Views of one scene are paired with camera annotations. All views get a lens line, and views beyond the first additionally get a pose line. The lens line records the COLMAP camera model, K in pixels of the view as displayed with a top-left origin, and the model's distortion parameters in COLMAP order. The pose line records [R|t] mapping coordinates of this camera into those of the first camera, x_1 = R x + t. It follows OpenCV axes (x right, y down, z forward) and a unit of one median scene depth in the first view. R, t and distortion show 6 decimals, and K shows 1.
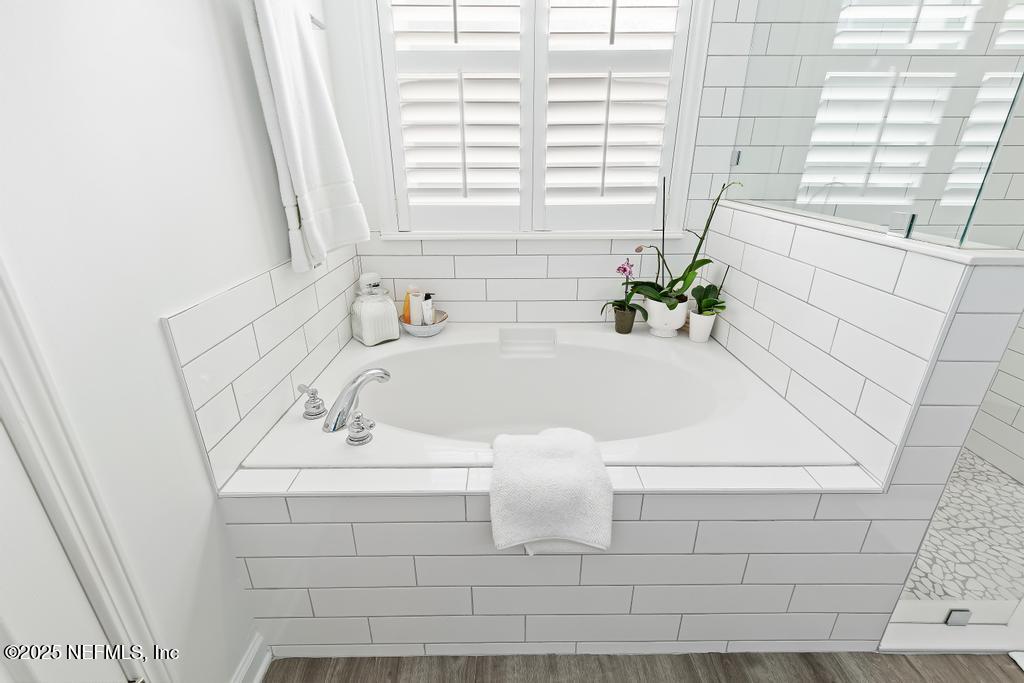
lens RADIAL K [[463.0, 0, 512.0], [0, 463.0, 341.5], [0, 0, 1]] dist [0.011891, 0.000737]
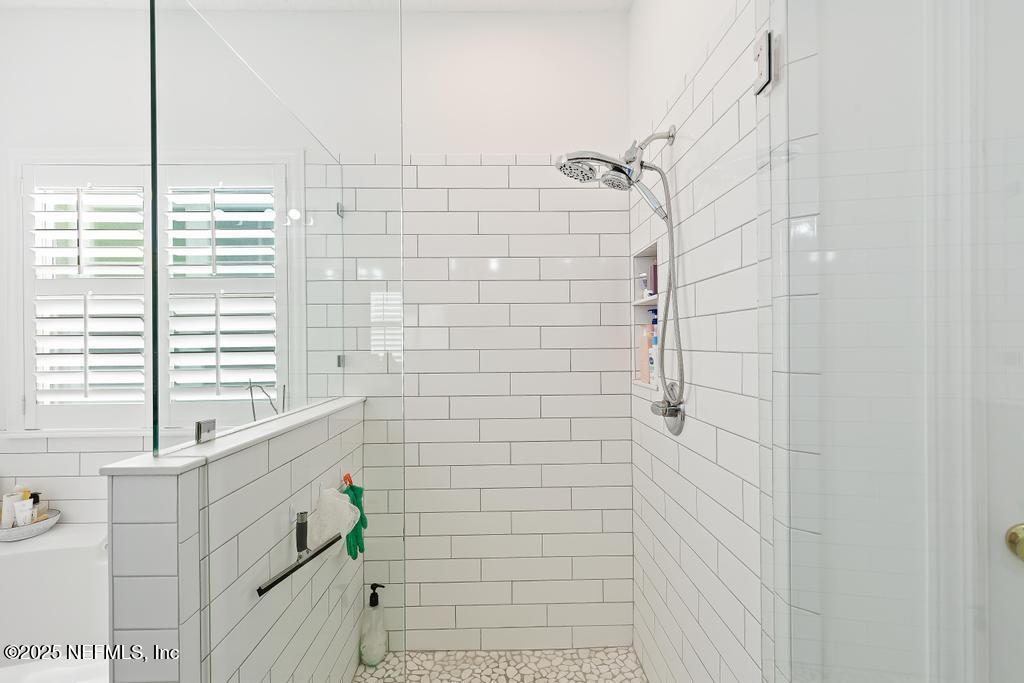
lens RADIAL K [[463.0, 0, 512.0], [0, 463.0, 341.5], [0, 0, 1]] dist [0.011891, 0.000737]
pose [[0.999876, -0.001434, 0.015691, 0.847187], [0.007233, 0.926502, -0.376219, -0.017852], [-0.013998, 0.376286, 0.926398, -0.045324]]
